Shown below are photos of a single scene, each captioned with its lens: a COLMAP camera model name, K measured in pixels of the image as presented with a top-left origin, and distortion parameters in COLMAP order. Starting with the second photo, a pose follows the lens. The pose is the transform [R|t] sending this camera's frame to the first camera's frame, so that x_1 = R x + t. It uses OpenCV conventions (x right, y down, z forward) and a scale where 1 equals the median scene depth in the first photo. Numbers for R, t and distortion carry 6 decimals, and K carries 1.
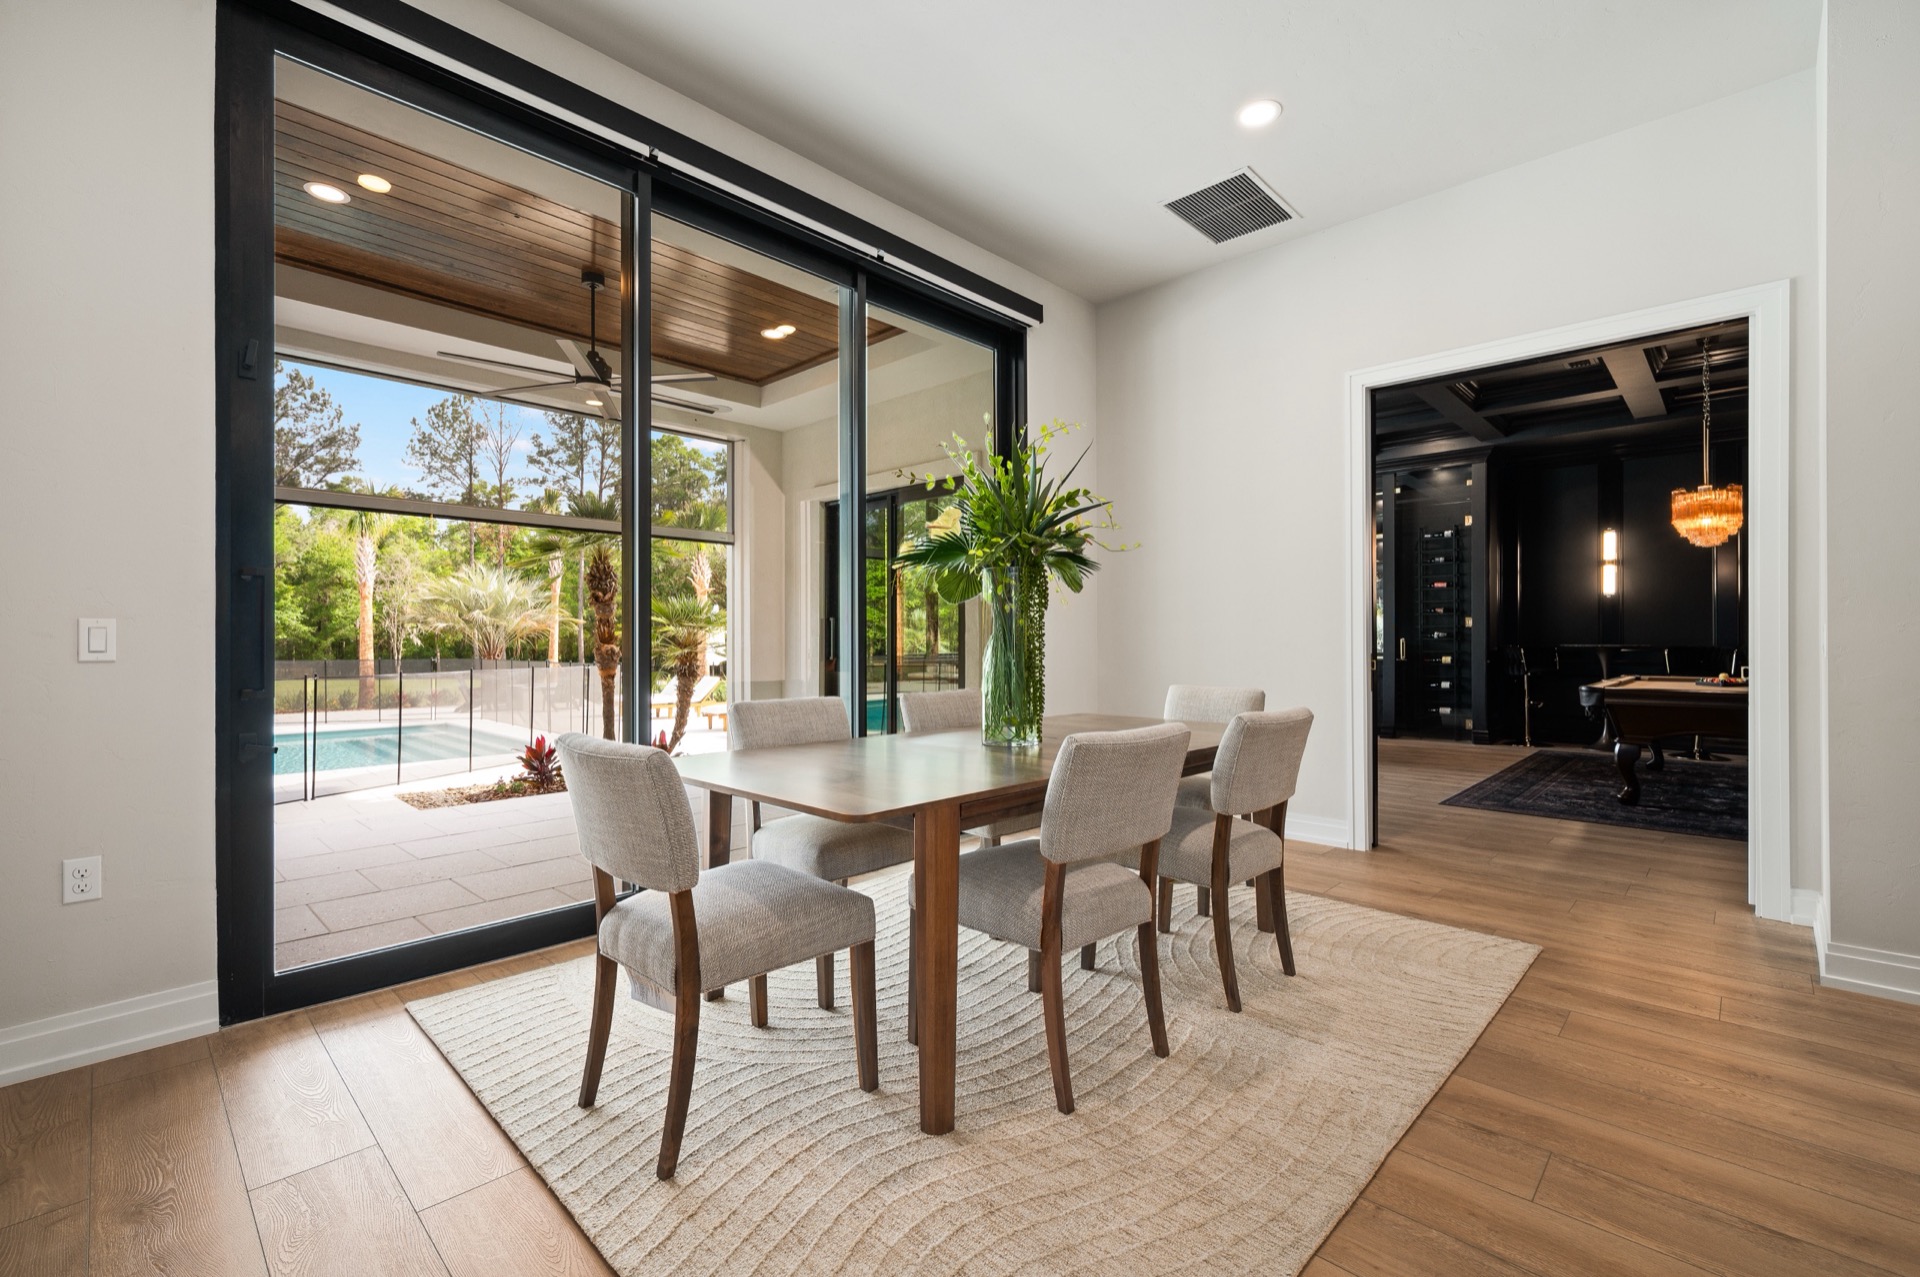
lens RADIAL K [[825.1, 0, 959.9], [0, 825.1, 639.4], [0, 0, 1]] dist [0.001997, 0.000360]
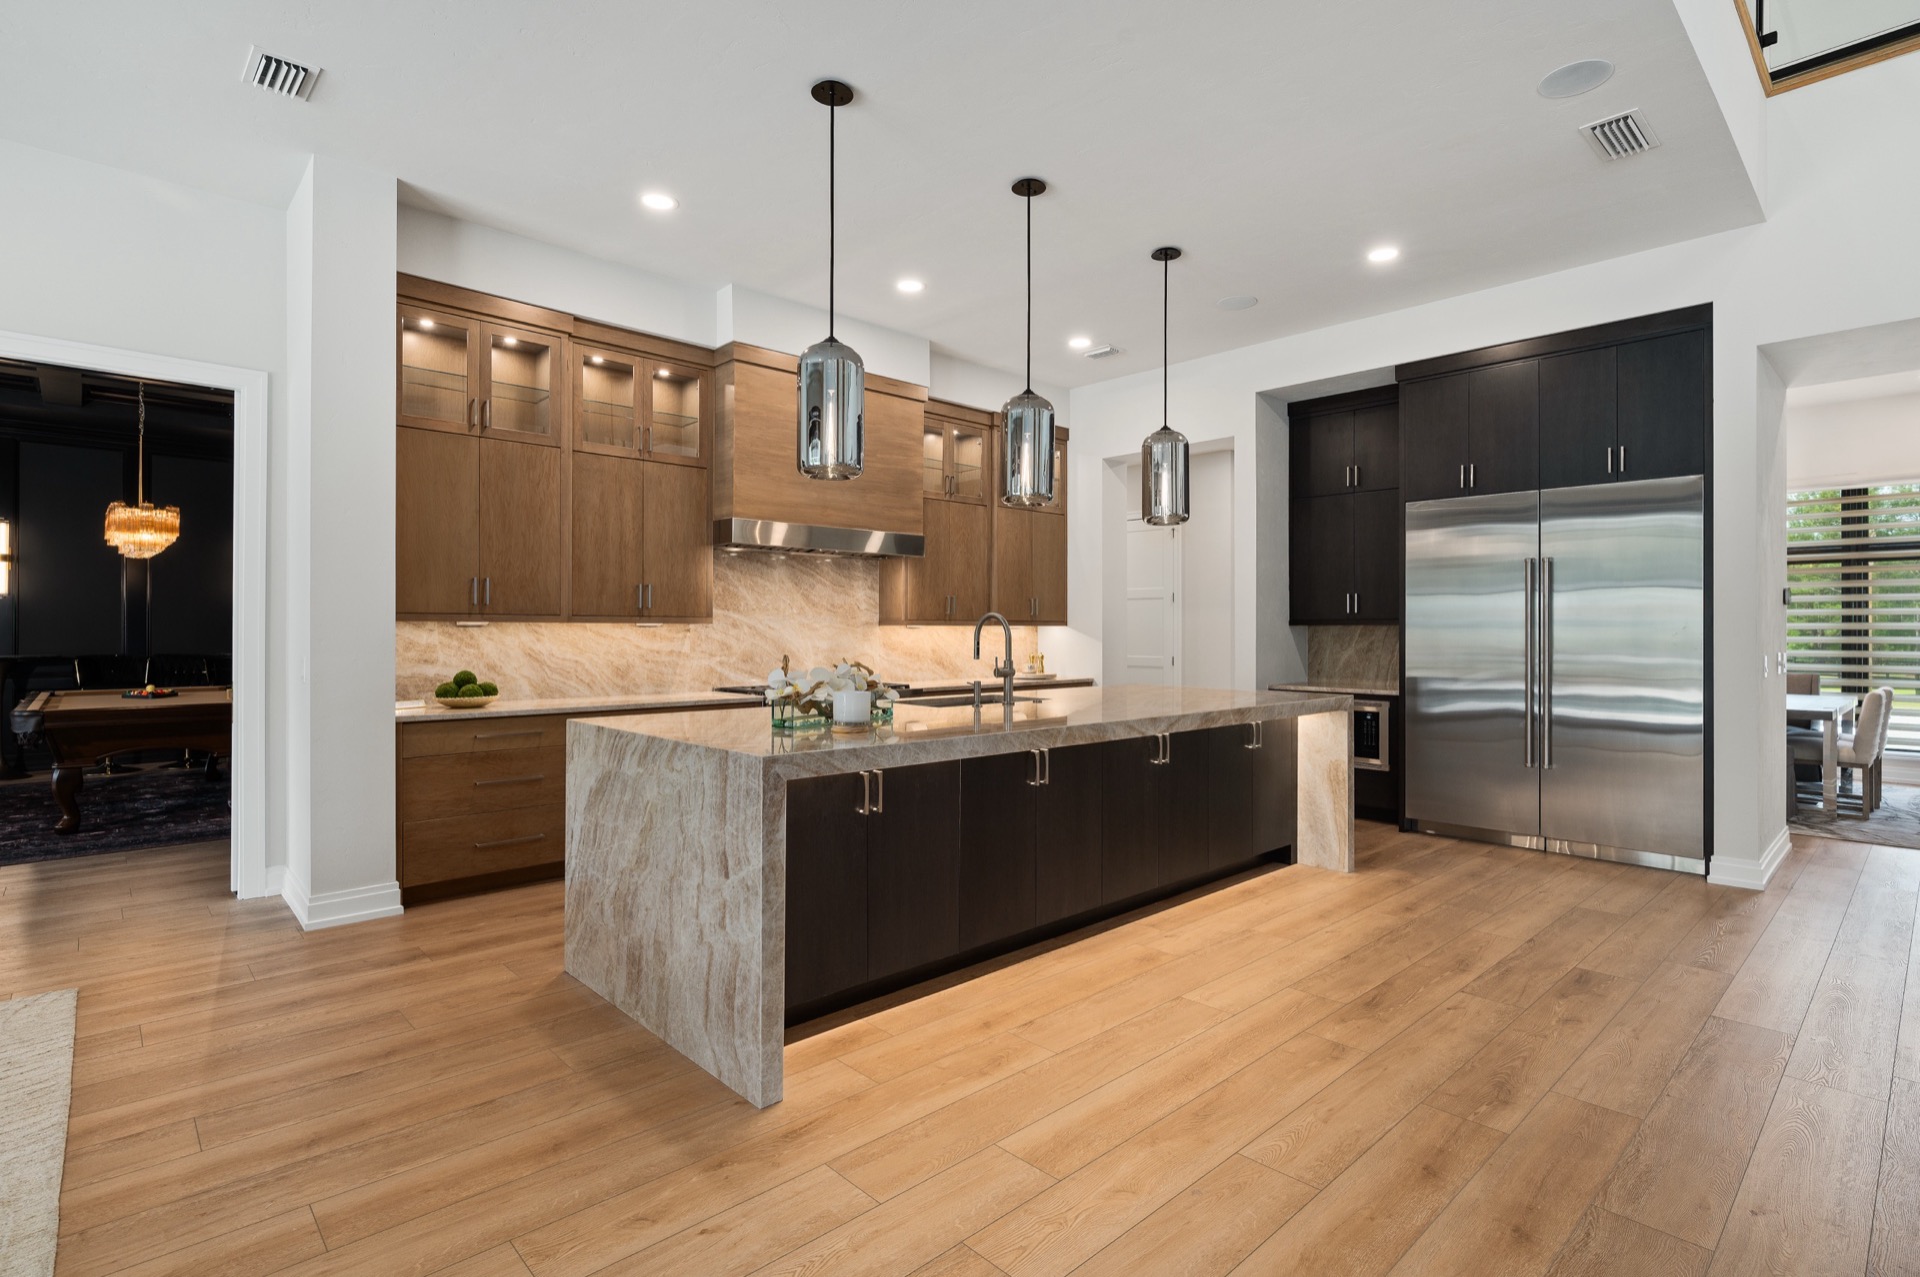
lens RADIAL K [[925.1, 0, 960.4], [0, 925.1, 634.5], [0, 0, 1]] dist [-0.000423, -0.000103]
pose [[0.054718, -0.000218, 0.998502, -0.351237], [-0.003603, 0.999993, 0.000416, -0.056988], [-0.998495, -0.003620, 0.054717, -0.118295]]
